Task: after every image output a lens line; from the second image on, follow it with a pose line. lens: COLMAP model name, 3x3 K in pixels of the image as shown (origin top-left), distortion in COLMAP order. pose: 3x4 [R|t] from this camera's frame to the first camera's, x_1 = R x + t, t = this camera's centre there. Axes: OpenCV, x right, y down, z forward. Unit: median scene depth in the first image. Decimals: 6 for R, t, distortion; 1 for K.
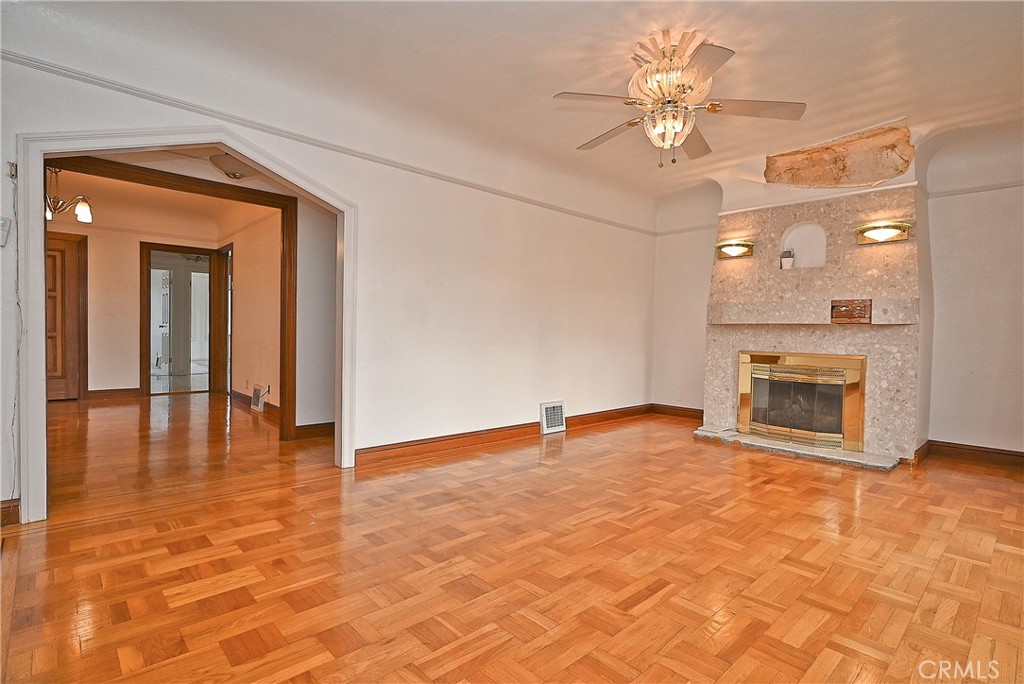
lens RADIAL K [[516.2, 0, 507.3], [0, 516.2, 340.9], [0, 0, 1]] dist [0.018181, 0.000315]
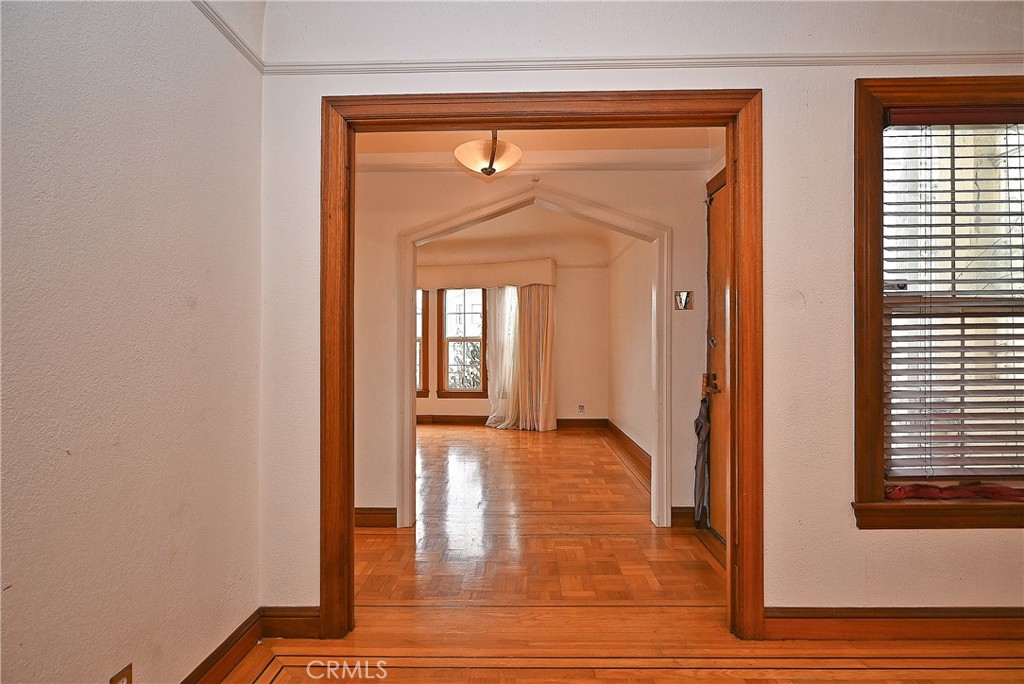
lens RADIAL K [[516.2, 0, 510.3], [0, 516.2, 341.5], [0, 0, 1]] dist [0.018181, 0.000315]
pose [[-0.727142, -0.010978, 0.686399, -0.558429], [0.013259, 0.999461, 0.030031, -0.042081], [-0.686359, 0.030938, -0.726604, 0.802644]]
